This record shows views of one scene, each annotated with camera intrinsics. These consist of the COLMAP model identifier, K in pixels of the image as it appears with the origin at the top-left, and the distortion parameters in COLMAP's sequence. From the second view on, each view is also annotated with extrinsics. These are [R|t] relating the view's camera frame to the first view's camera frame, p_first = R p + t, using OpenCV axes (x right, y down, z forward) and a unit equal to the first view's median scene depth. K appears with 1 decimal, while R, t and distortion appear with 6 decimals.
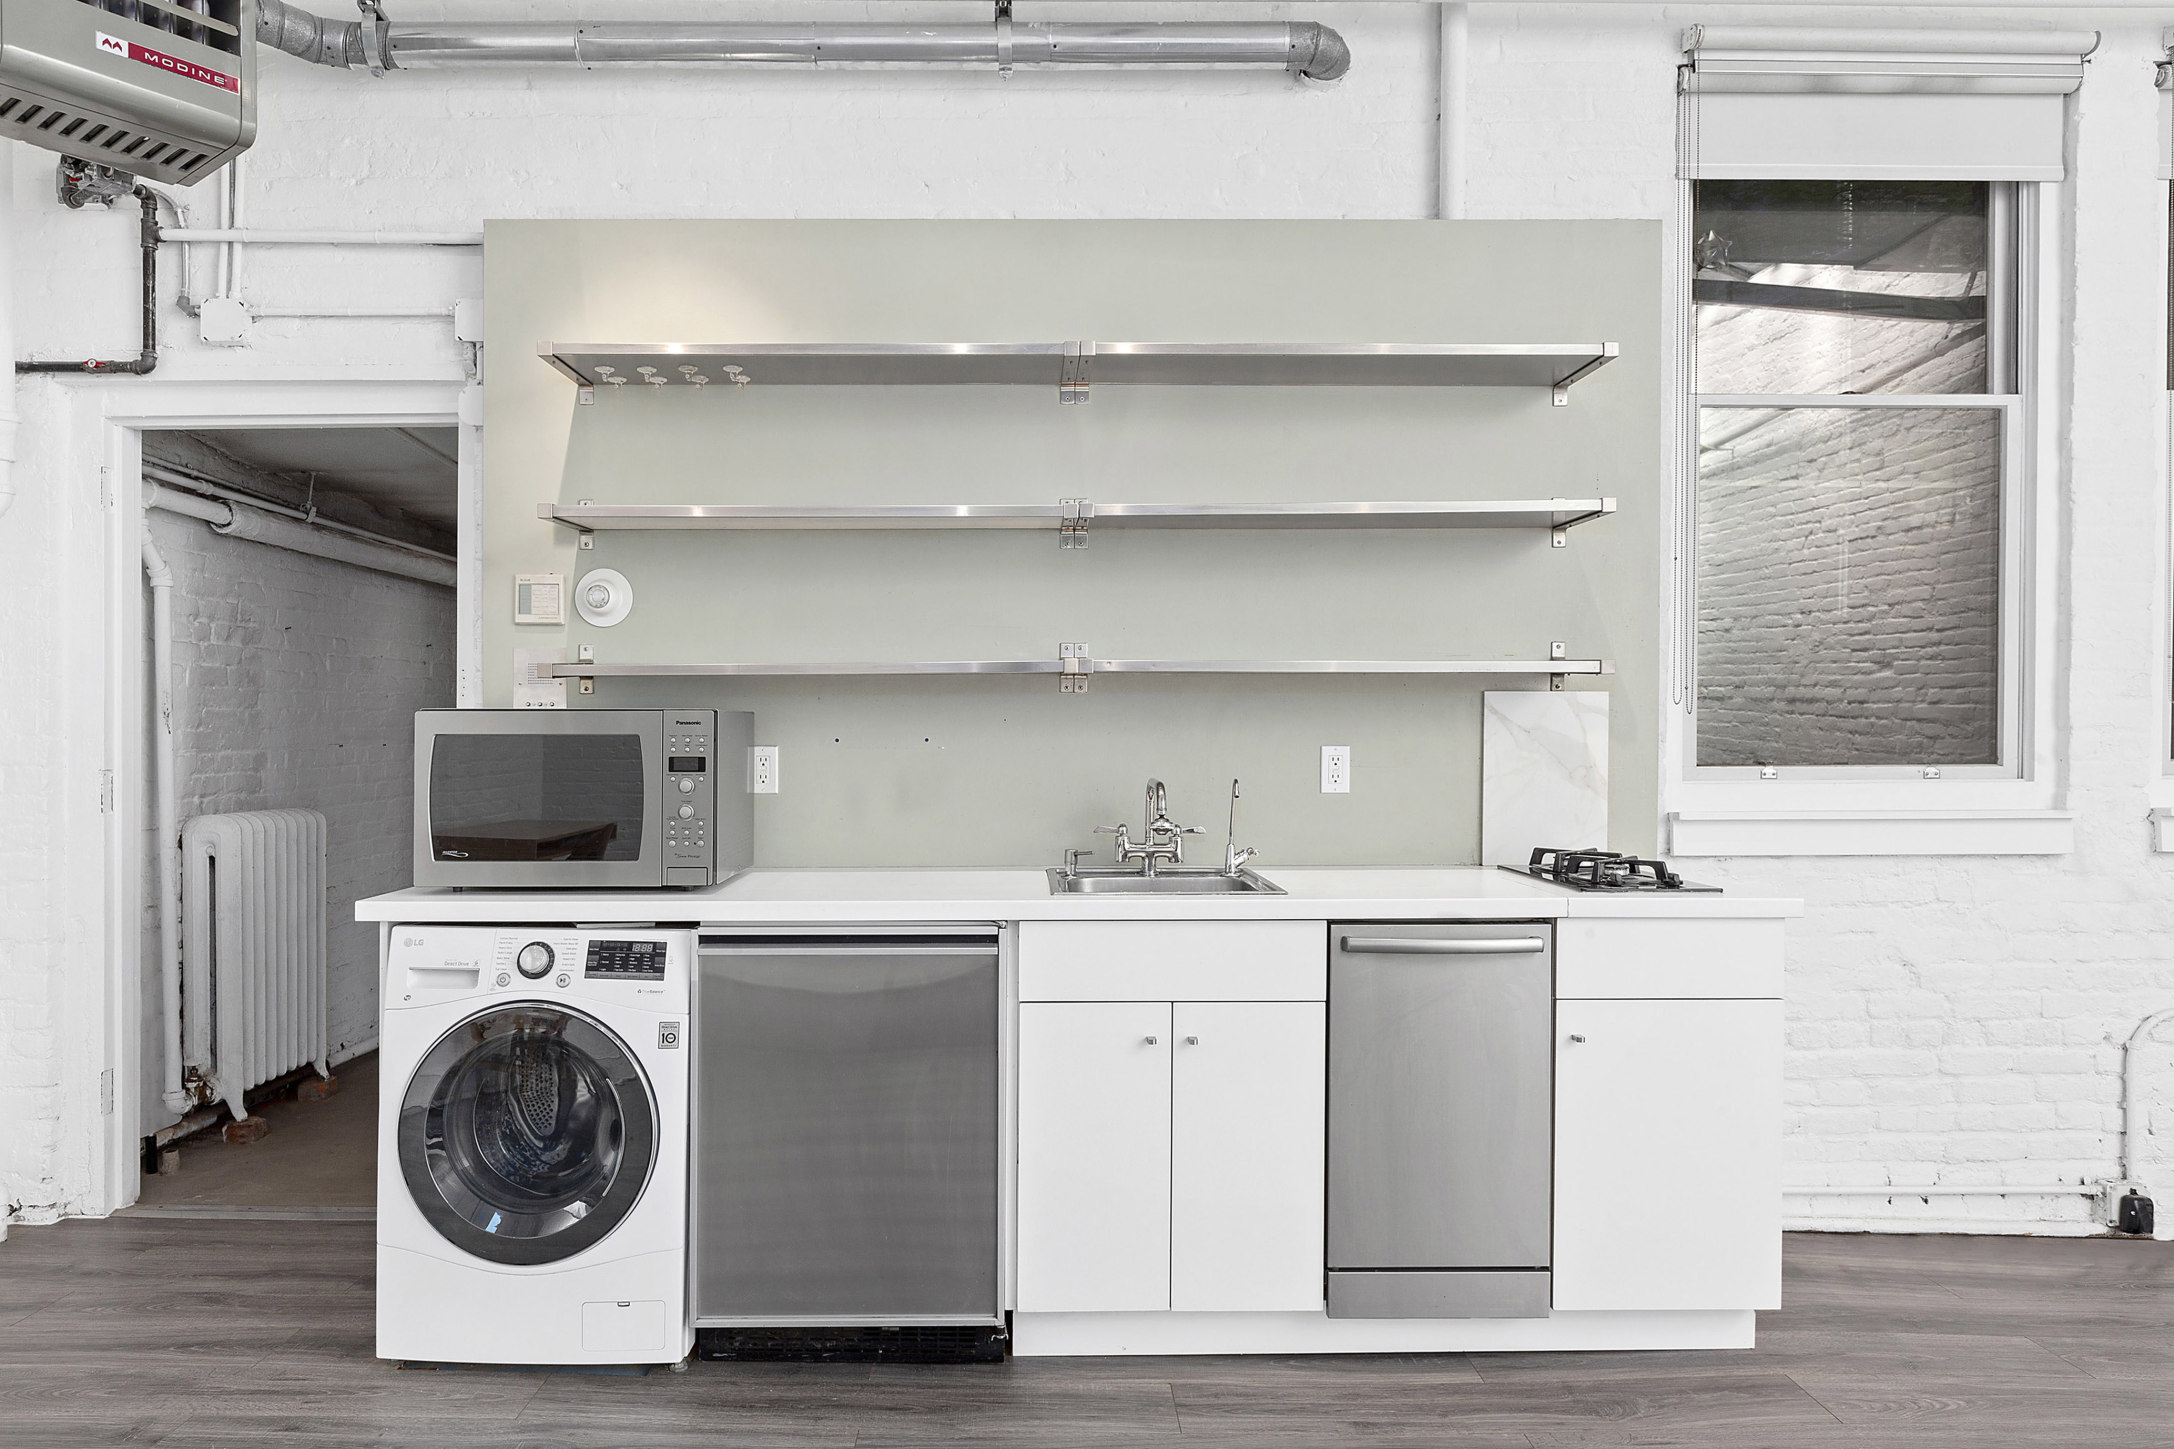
lens RADIAL K [[1316.5, 0, 1082.2], [0, 1316.5, 746.8], [0, 0, 1]] dist [-0.005915, 0.000537]
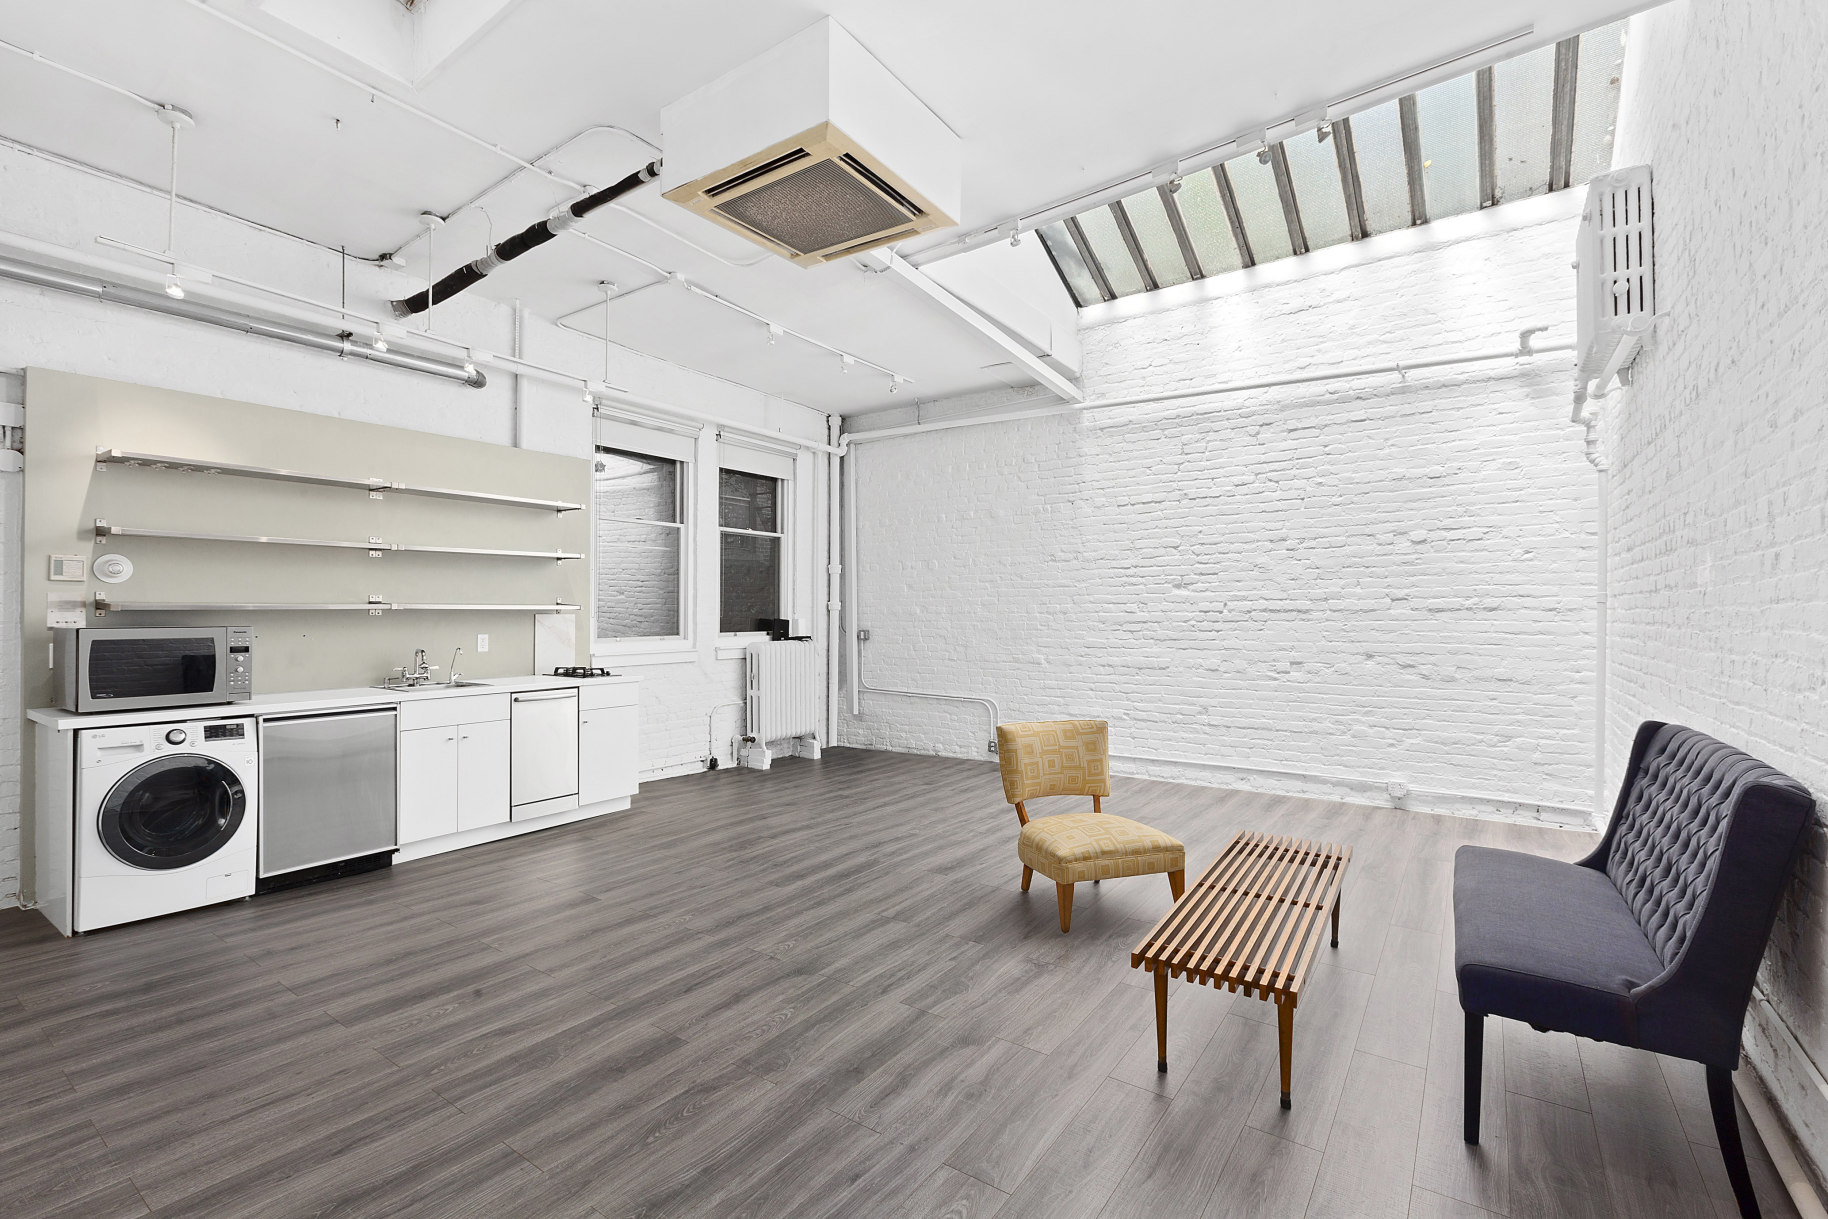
lens RADIAL K [[832.3, 0, 916.0], [0, 832.3, 609.3], [0, 0, 1]] dist [-0.001652, -0.000532]
pose [[0.582441, 0.001556, 0.812872, -0.711463], [0.007866, 0.999941, -0.007550, -0.033788], [-0.812835, 0.010791, 0.582394, -0.763146]]
